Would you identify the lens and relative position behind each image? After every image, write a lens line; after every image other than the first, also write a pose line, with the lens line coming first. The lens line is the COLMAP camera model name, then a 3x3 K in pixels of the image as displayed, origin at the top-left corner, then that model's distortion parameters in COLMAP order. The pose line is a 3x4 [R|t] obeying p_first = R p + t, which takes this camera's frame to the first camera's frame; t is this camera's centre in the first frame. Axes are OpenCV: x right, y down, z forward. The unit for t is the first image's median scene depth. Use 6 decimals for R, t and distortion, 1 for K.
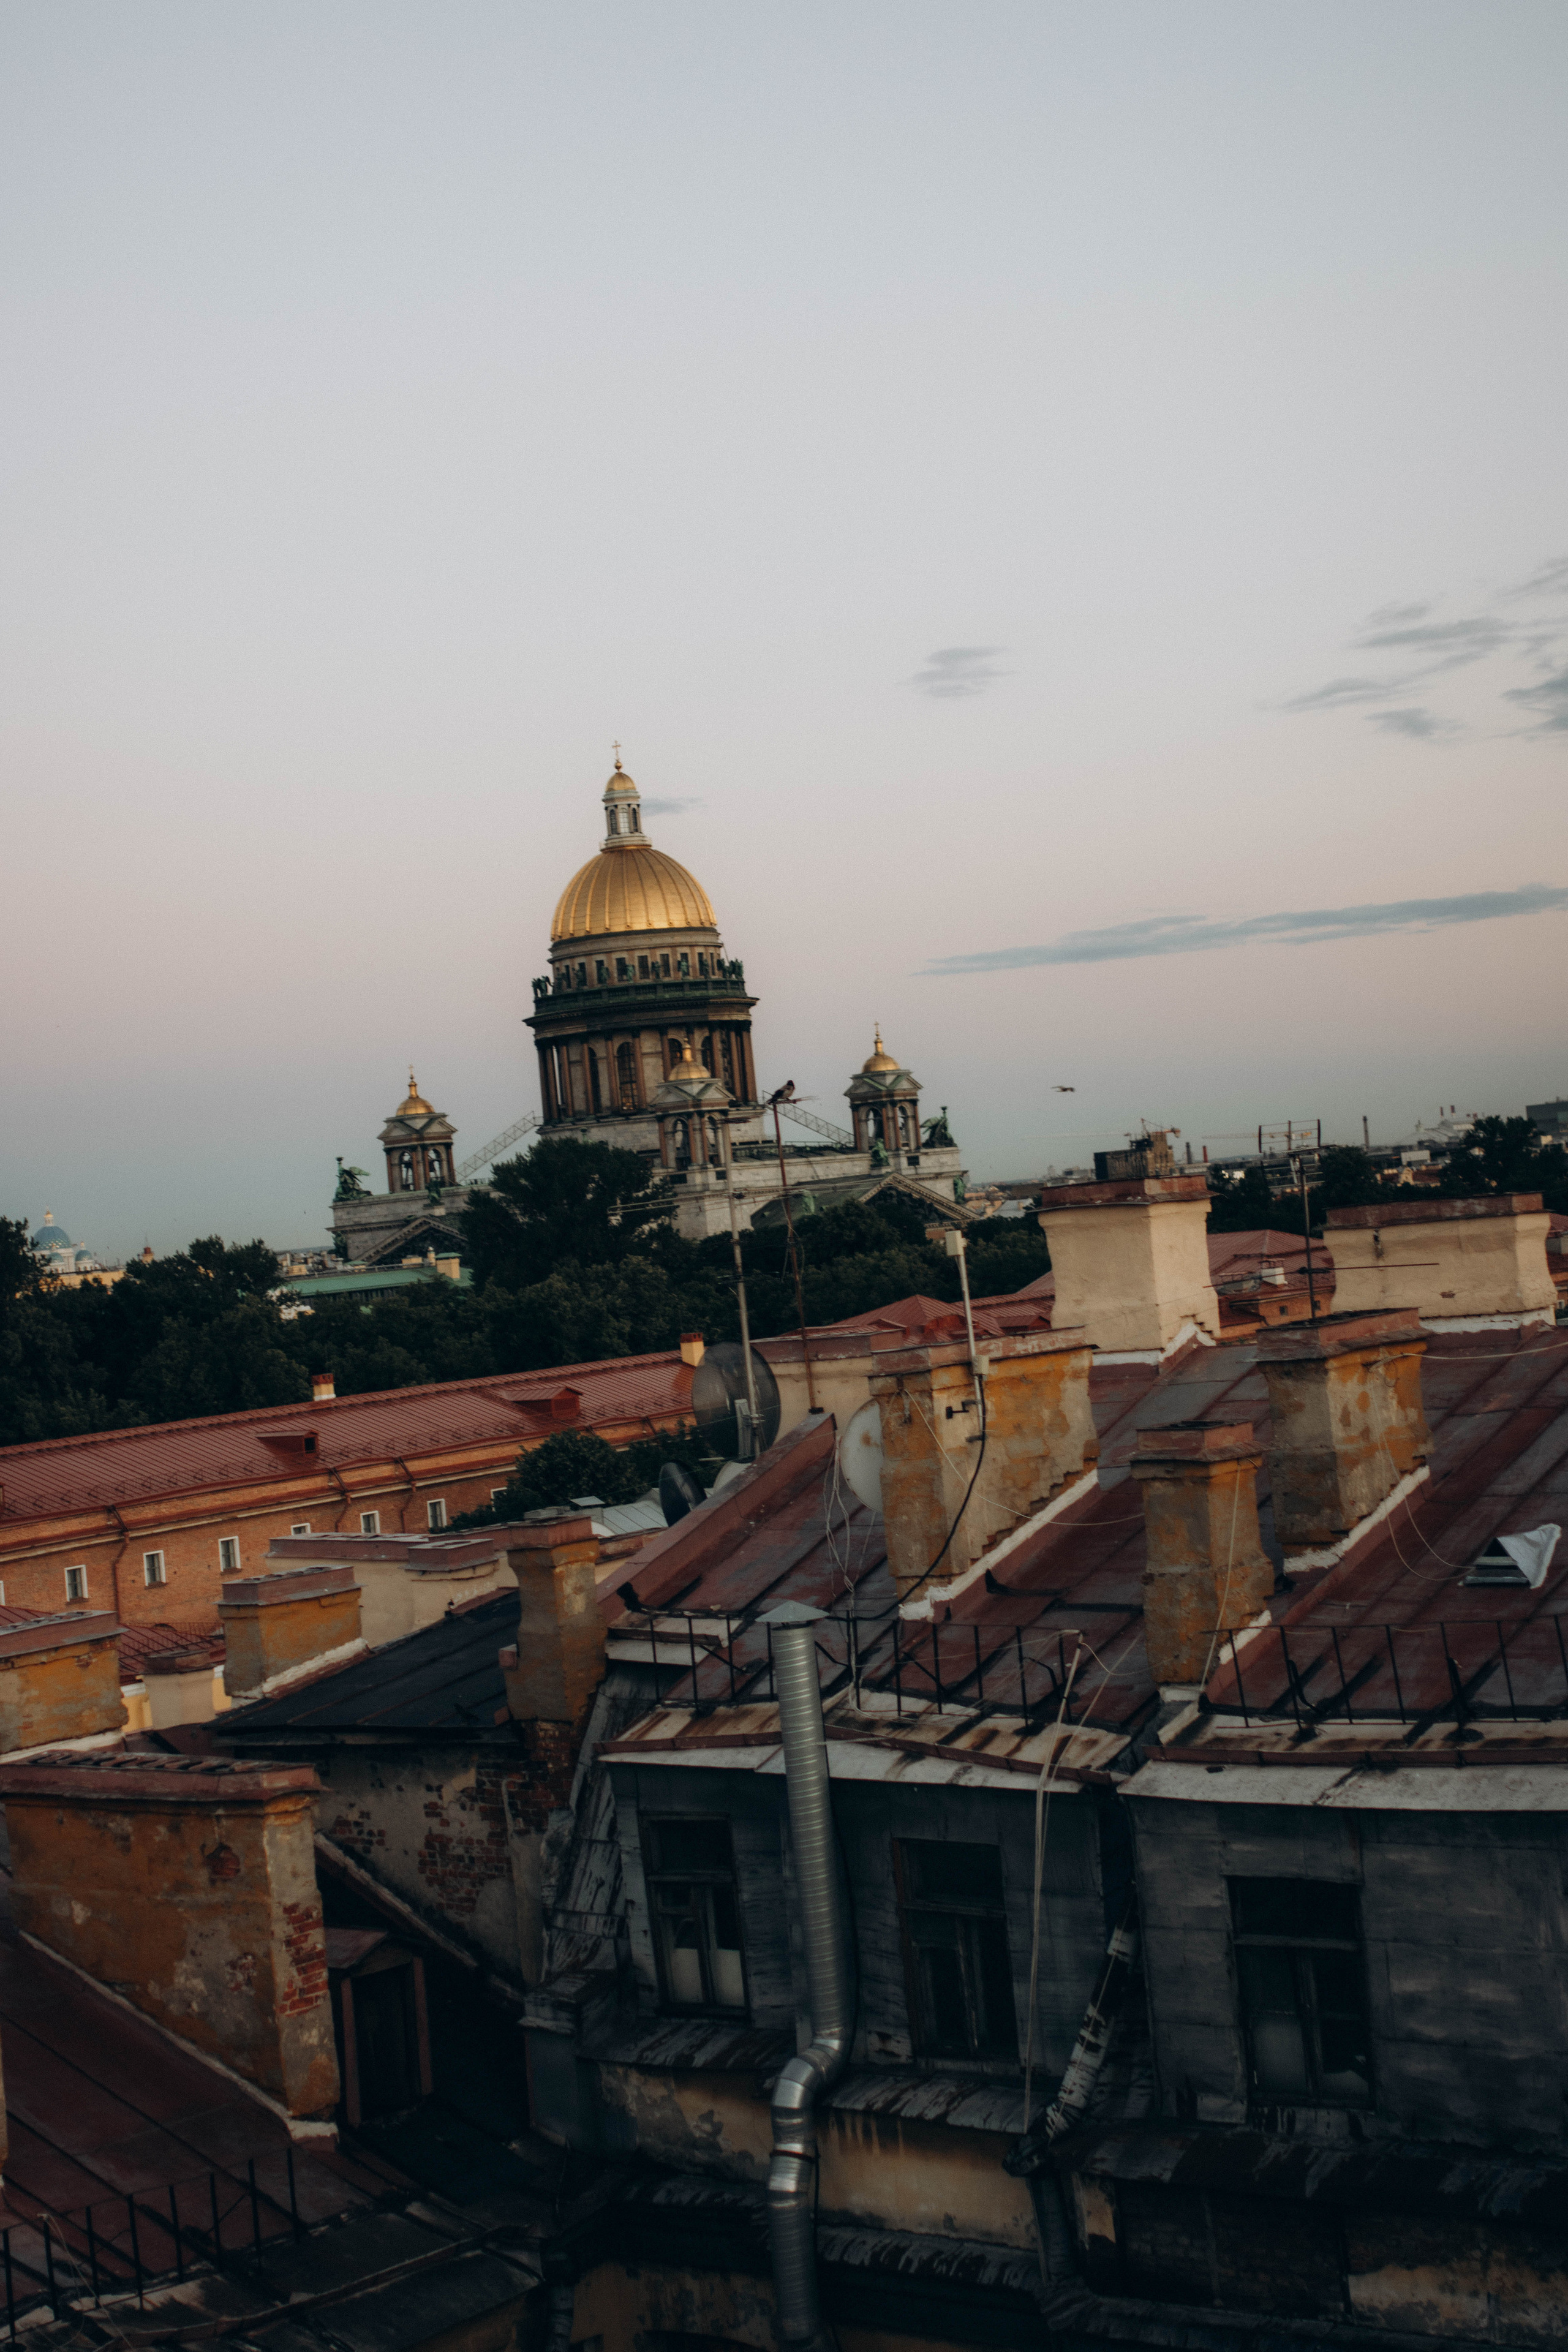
lens RADIAL K [[3598.8, 0, 784.0], [0, 3598.8, 1176.0], [0, 0, 1]] dist [0.053956, -0.072846]
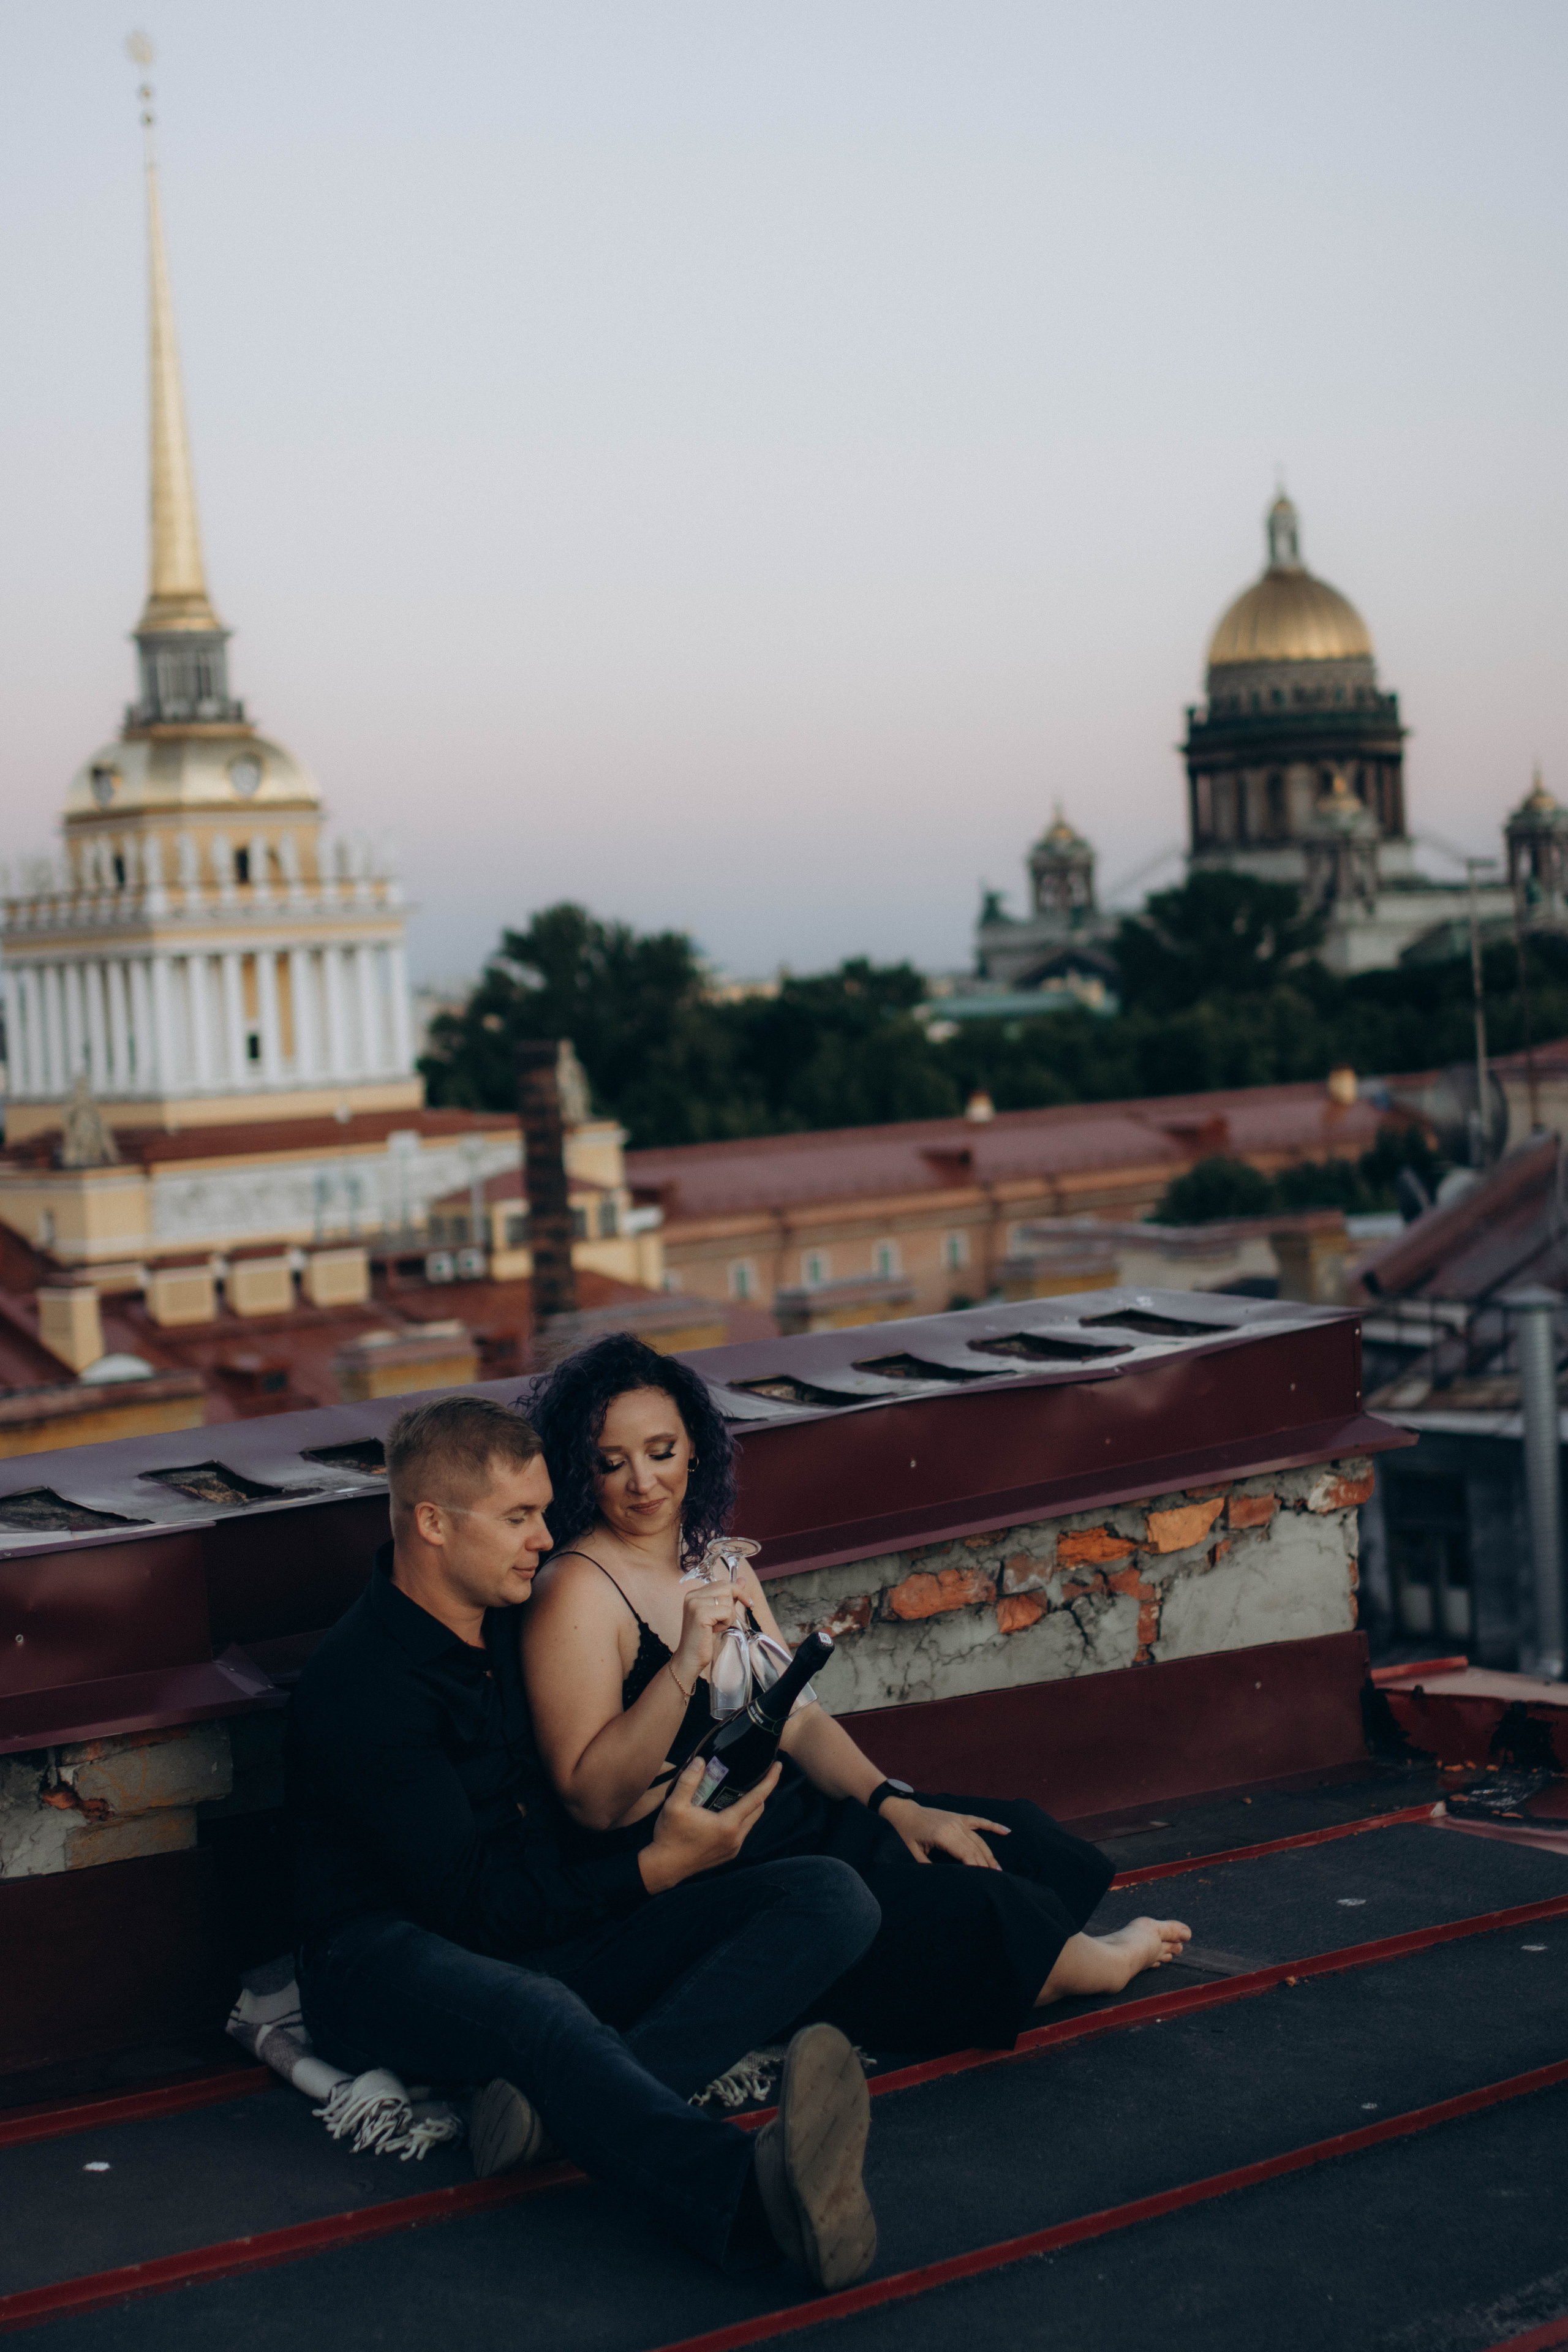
lens RADIAL K [[3598.8, 0, 784.0], [0, 3598.8, 1176.0], [0, 0, 1]] dist [0.053956, -0.072846]
pose [[0.984203, 0.043104, -0.171718, -0.027556], [-0.029957, 0.996469, 0.078433, -0.000153], [0.174492, -0.072050, 0.982019, -0.123437]]
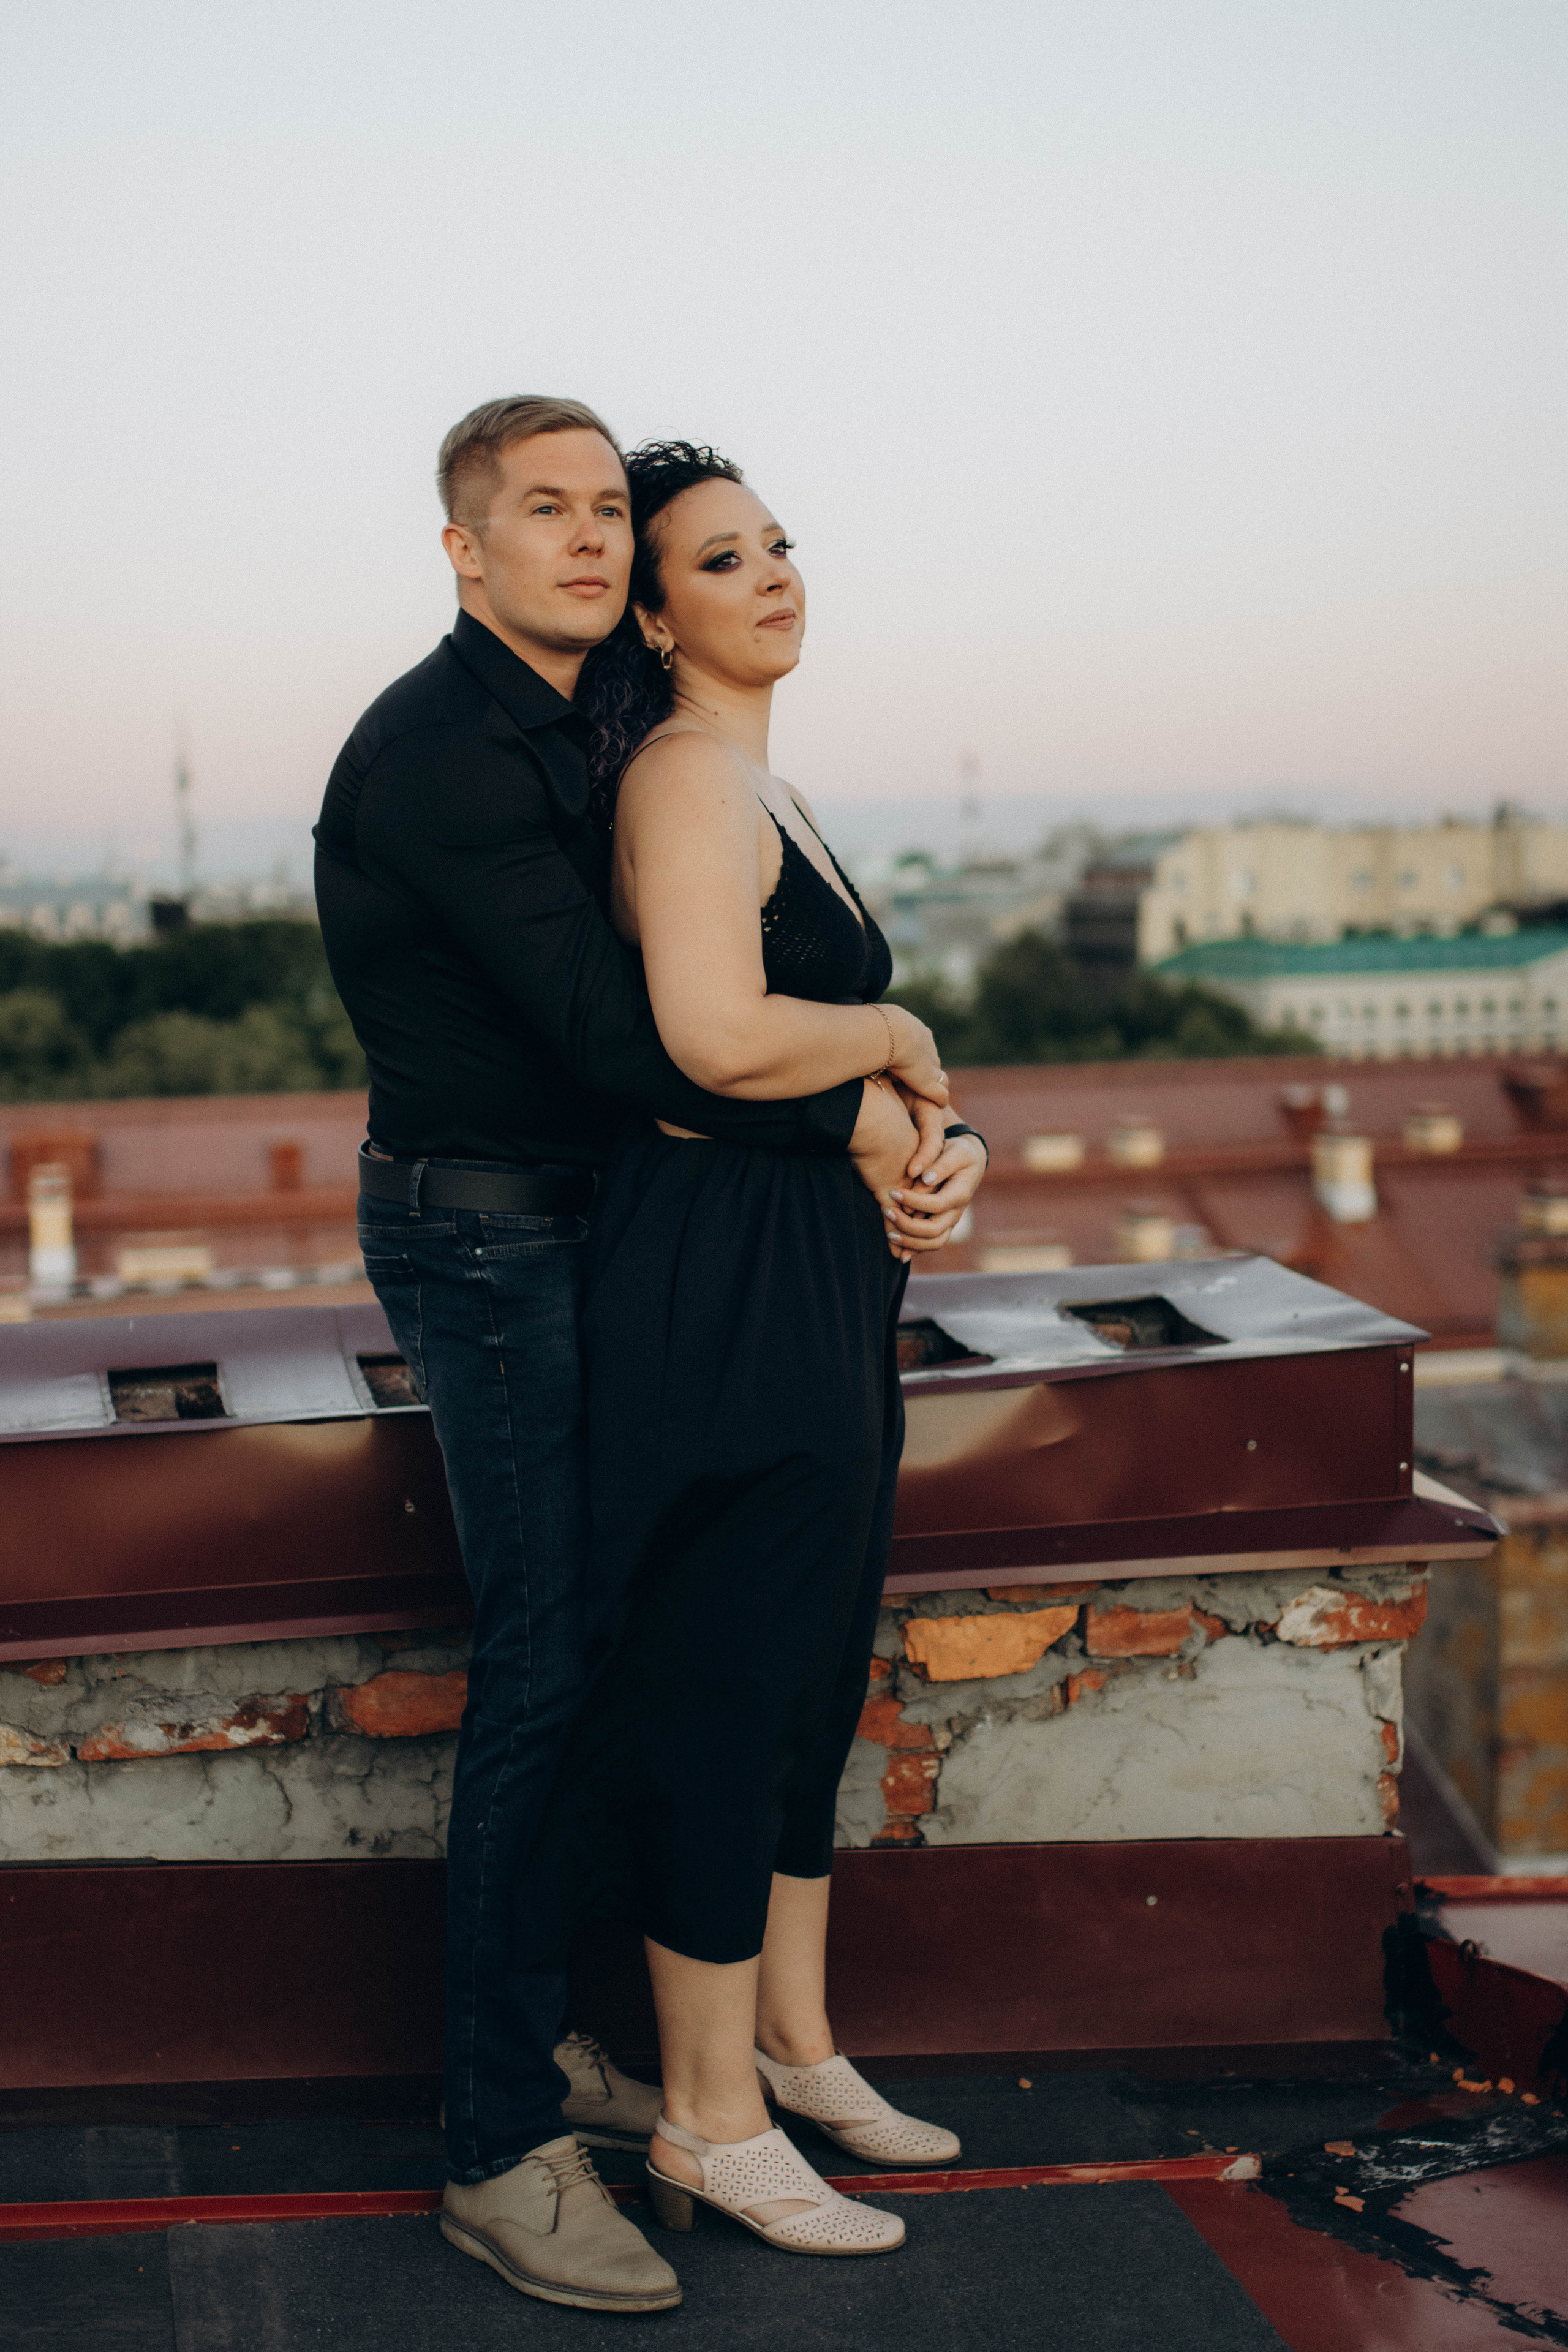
lens RADIAL K [[3598.8, 0, 784.0], [0, 3598.8, 1176.0], [0, 0, 1]] dist [0.053956, -0.072846]
pose [[0.758238, 0.124294, -0.640021, 0.025341], [-0.036464, 0.988208, 0.148714, -0.001065], [0.650958, -0.089423, 0.753829, -0.041332]]
